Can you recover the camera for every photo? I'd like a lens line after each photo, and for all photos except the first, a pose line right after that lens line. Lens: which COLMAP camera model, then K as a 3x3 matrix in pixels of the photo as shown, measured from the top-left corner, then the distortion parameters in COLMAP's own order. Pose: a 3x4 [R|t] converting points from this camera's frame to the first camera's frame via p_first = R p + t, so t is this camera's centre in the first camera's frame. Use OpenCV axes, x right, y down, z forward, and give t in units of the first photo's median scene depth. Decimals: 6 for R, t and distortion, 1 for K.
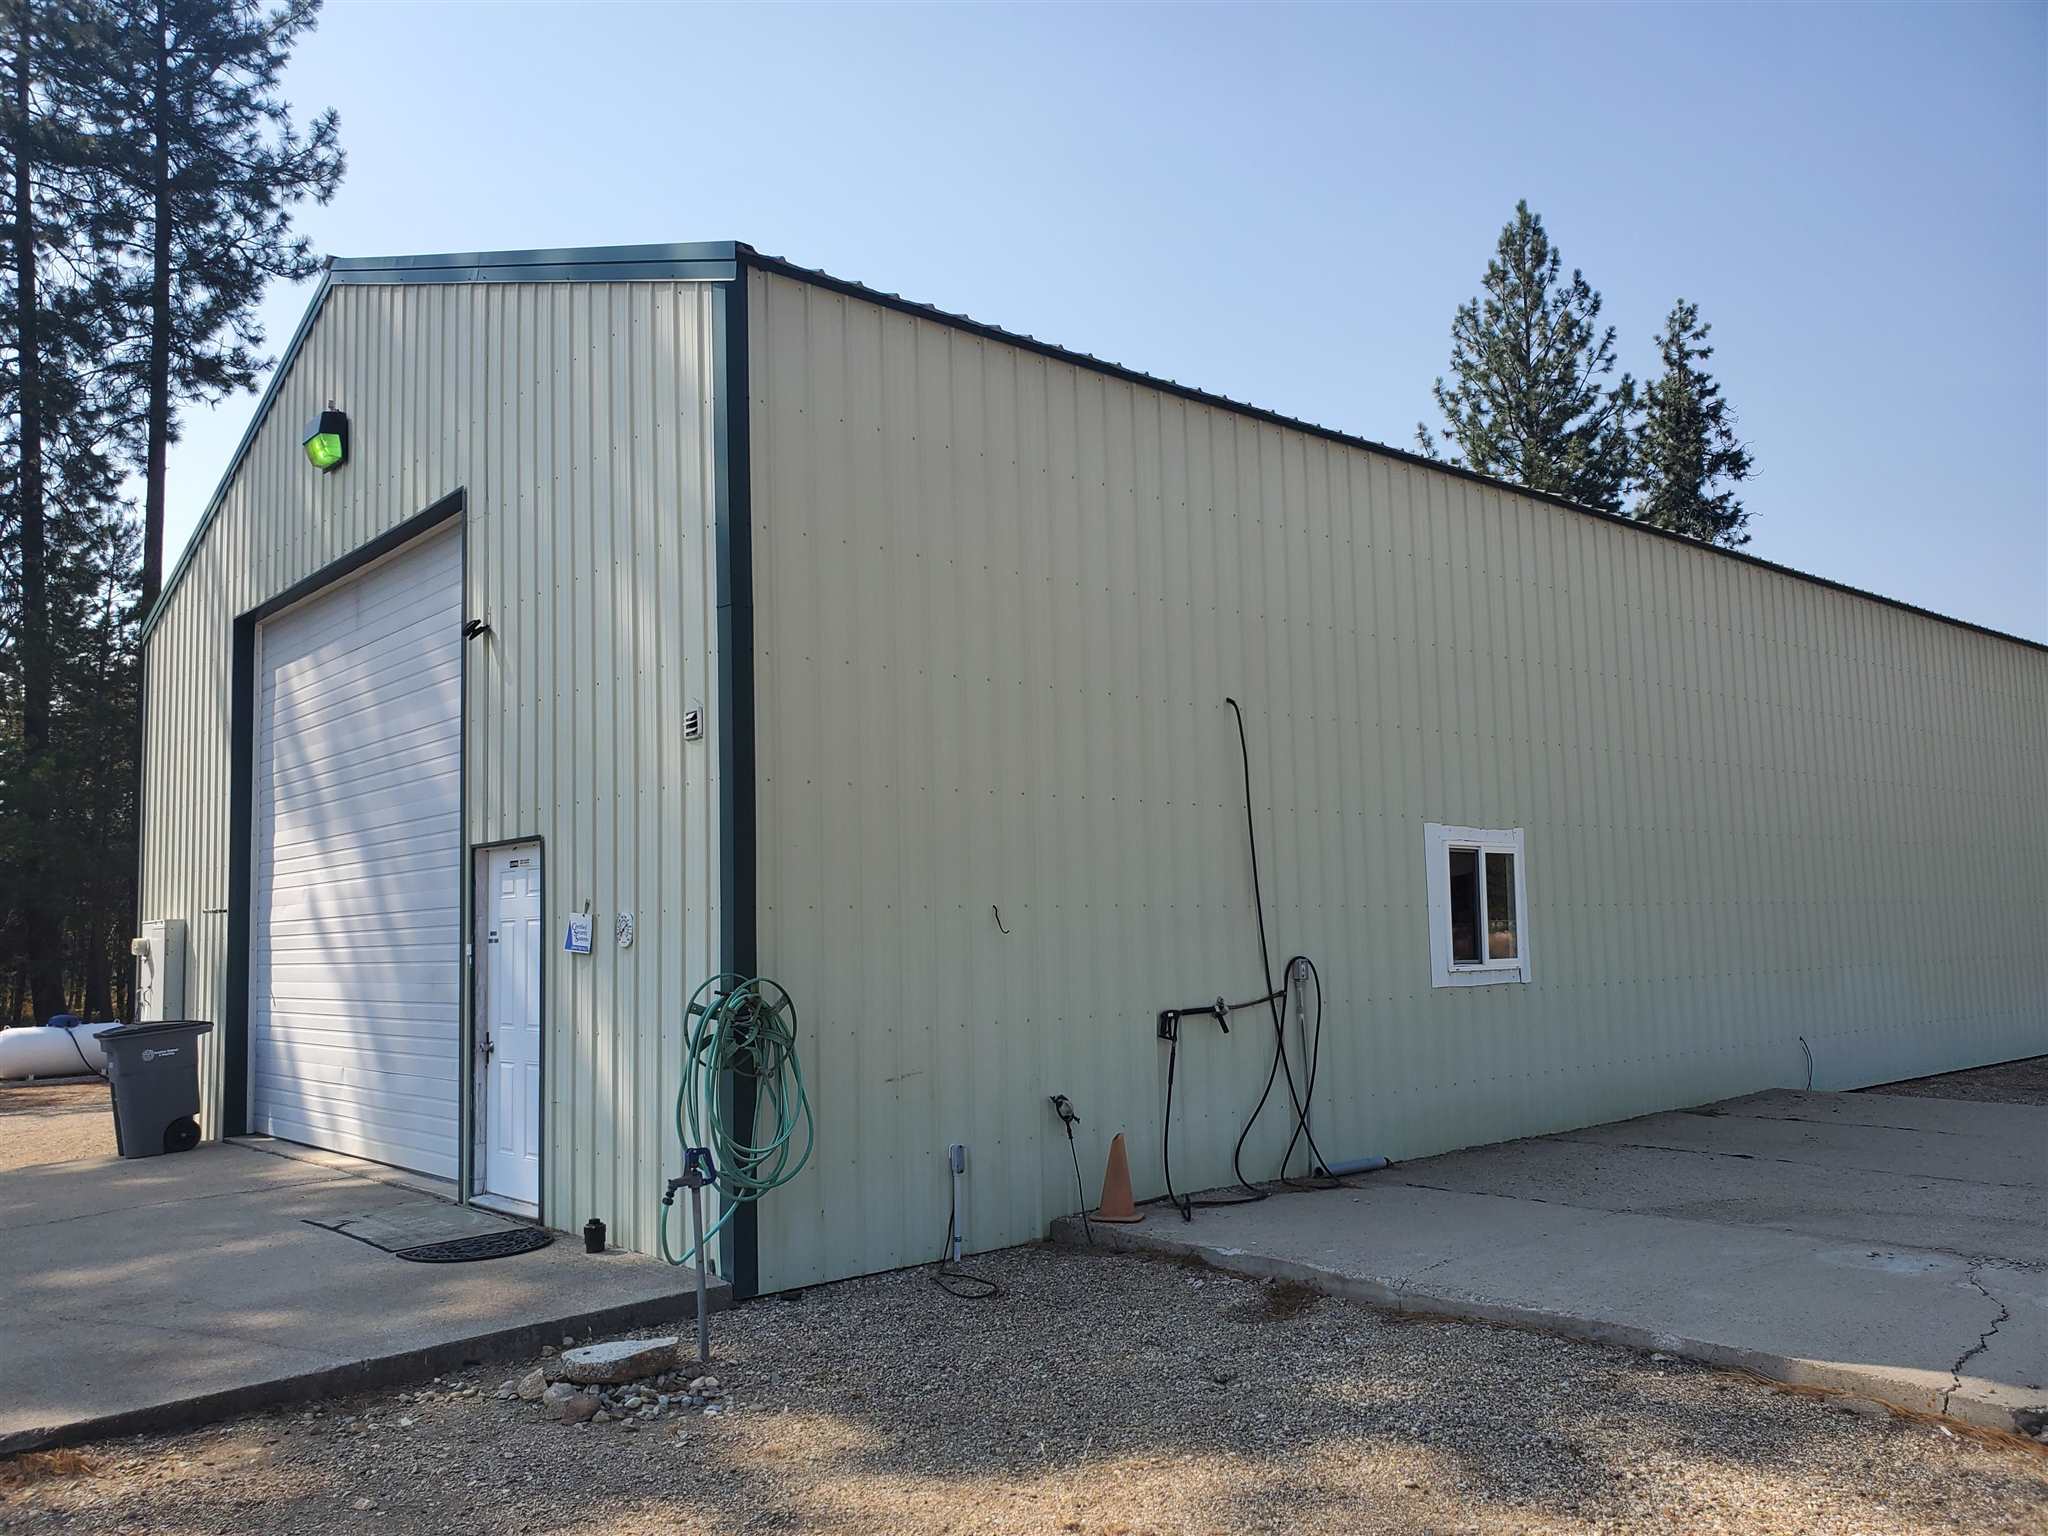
lens RADIAL K [[1590.9, 0, 1024.9], [0, 1590.9, 800.9], [0, 0, 1]] dist [0.004745, 0.009630]
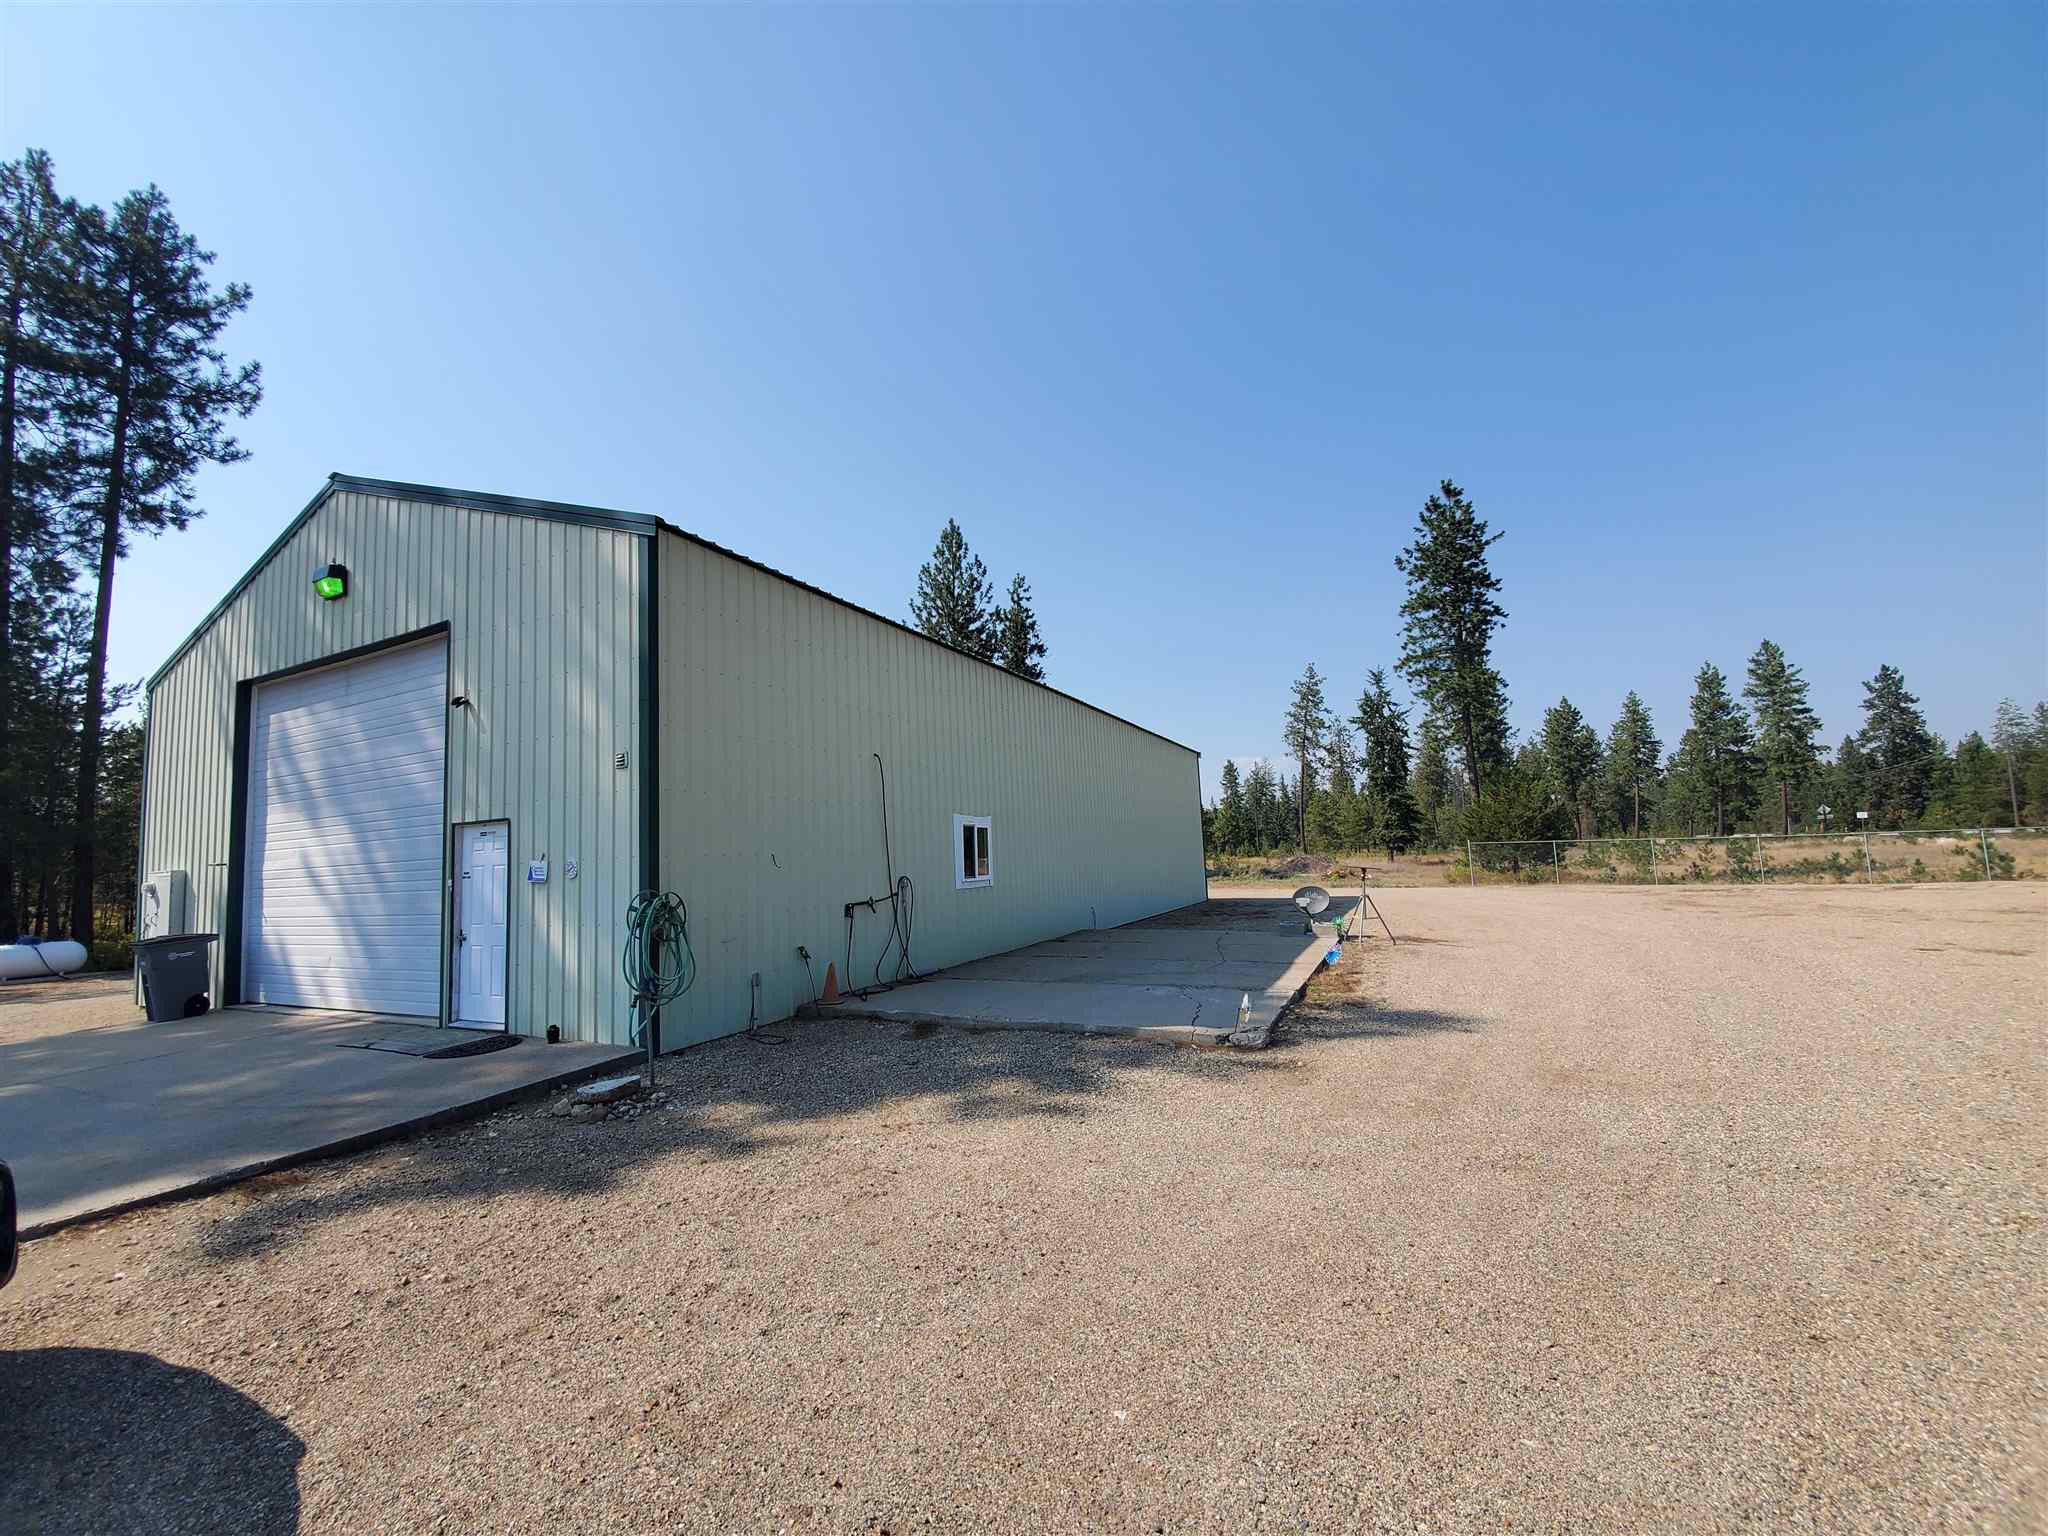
lens RADIAL K [[811.1, 0, 1004.0], [0, 811.1, 784.8], [0, 0, 1]] dist [0.009517, -0.015886]
pose [[0.923481, 0.019103, 0.383168, -0.104245], [-0.011463, 0.999688, -0.022212, -0.001619], [-0.383472, 0.016120, 0.923412, -0.053365]]
